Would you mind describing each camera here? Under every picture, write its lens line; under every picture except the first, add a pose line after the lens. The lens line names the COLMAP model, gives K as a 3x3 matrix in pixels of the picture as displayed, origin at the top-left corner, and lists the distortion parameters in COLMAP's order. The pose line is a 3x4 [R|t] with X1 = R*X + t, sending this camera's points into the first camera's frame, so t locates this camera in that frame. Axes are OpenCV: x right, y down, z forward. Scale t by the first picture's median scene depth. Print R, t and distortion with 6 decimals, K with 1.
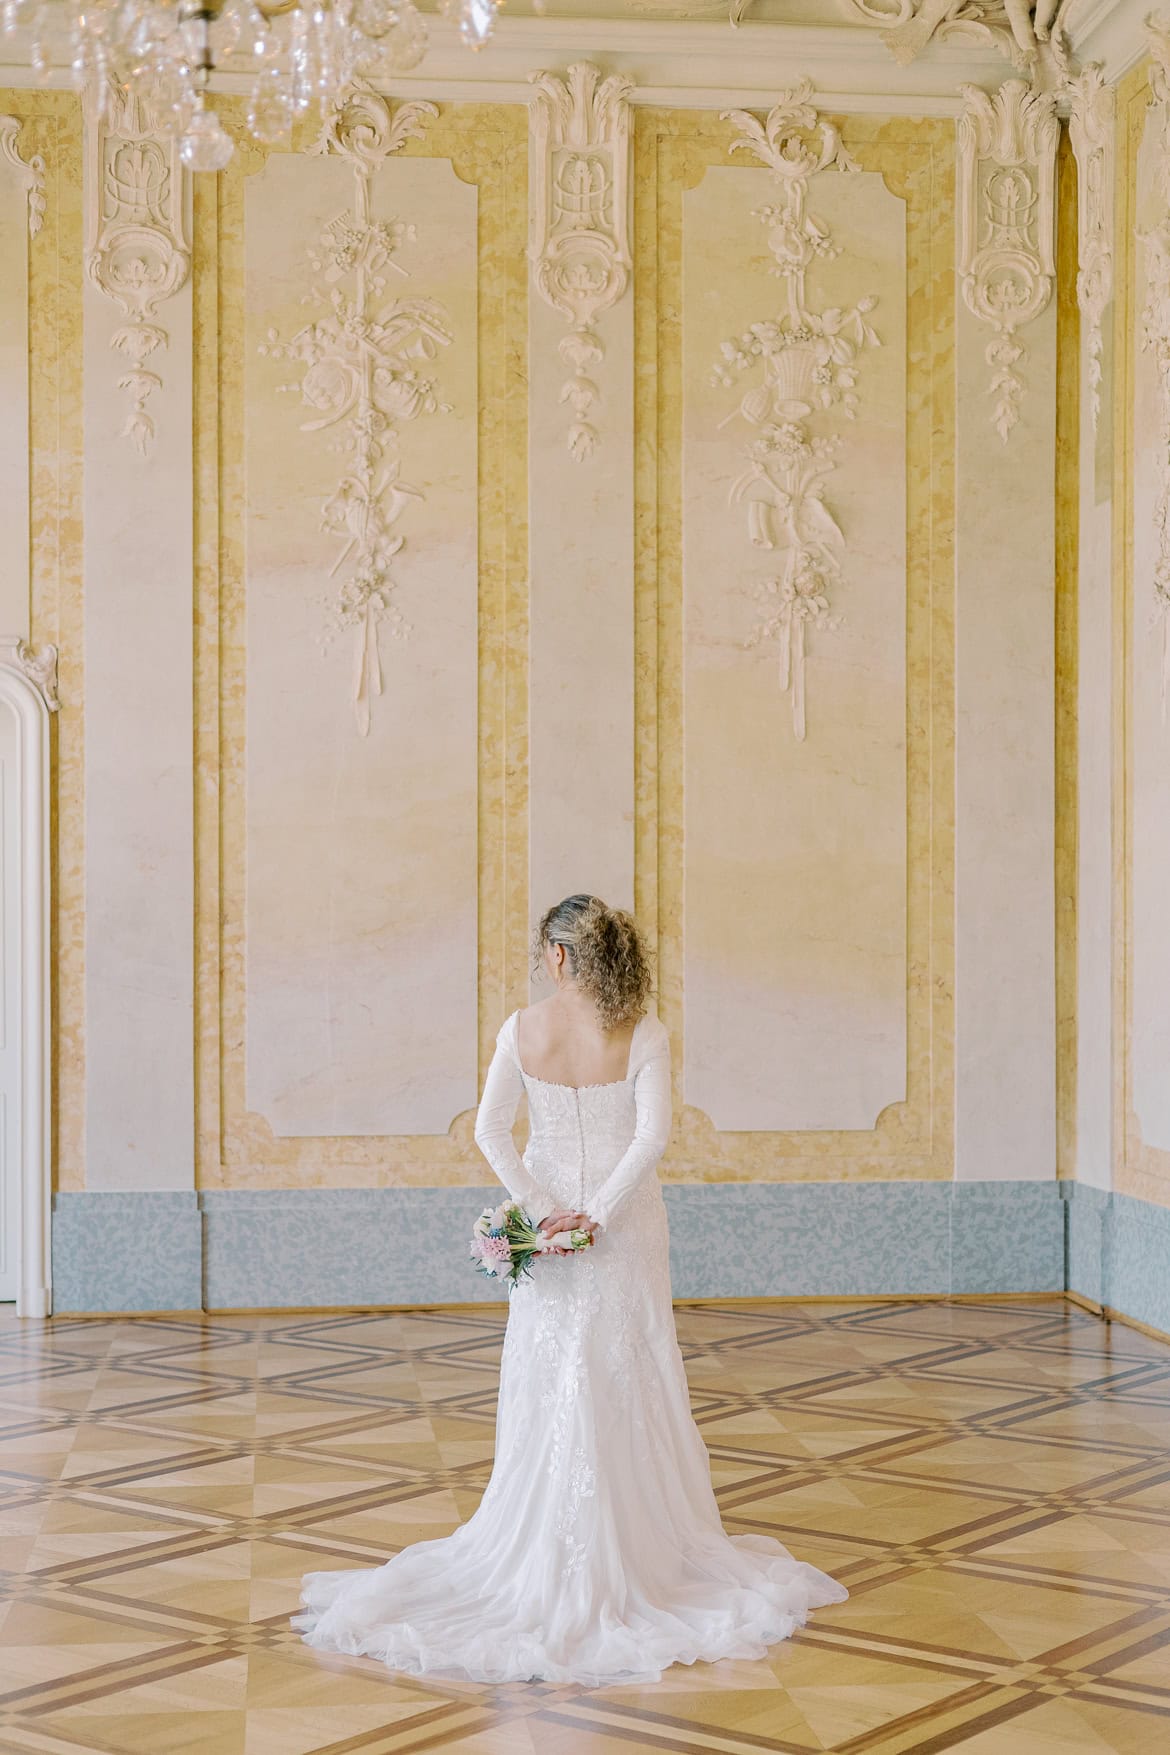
lens RADIAL K [[2708.6, 0, 617.6], [0, 2708.6, 944.0], [0, 0, 1]] dist [0.037100, 0.000000]
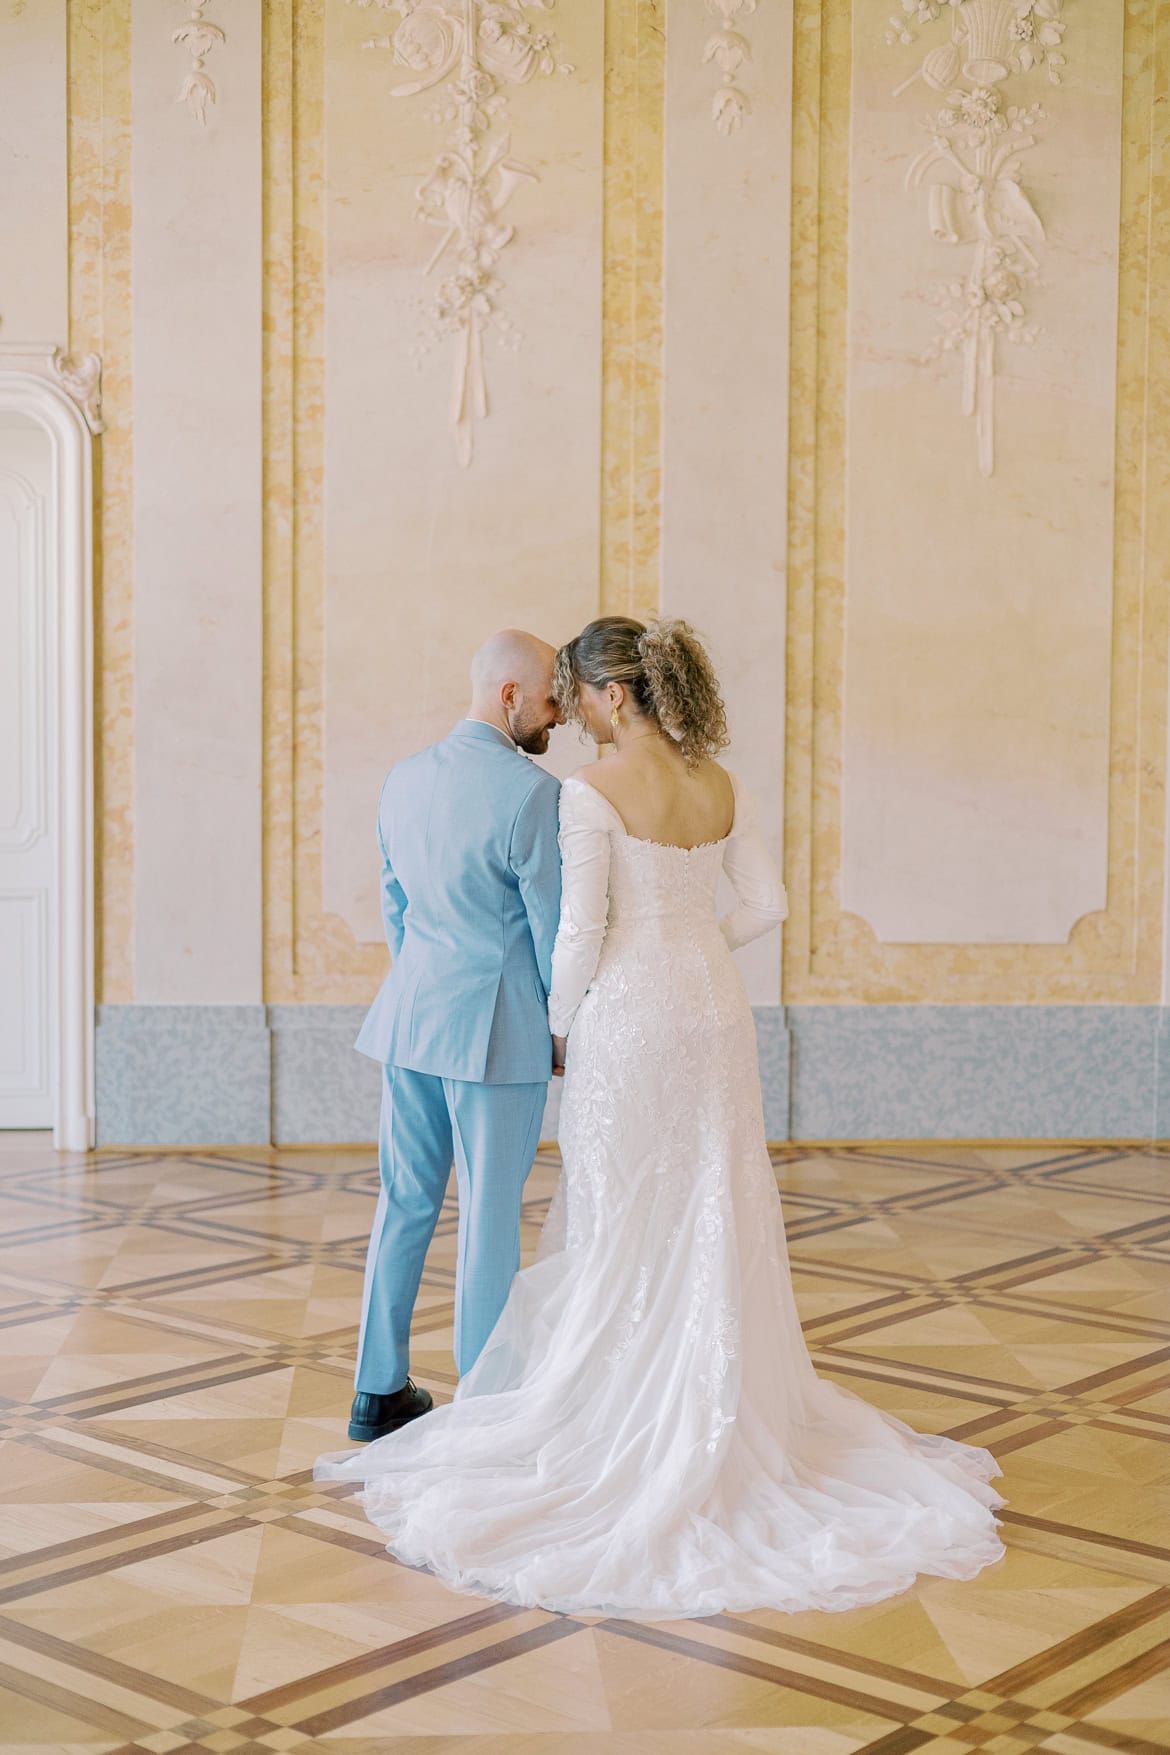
lens RADIAL K [[2465.4, 0, 599.0], [0, 2465.4, 863.6], [0, 0, 1]] dist [0.045955, 0.000000]
pose [[0.998575, 0.011212, -0.052174, -0.010921], [-0.009083, 0.999123, 0.040862, 0.014283], [0.052586, -0.040330, 0.997802, 0.235144]]
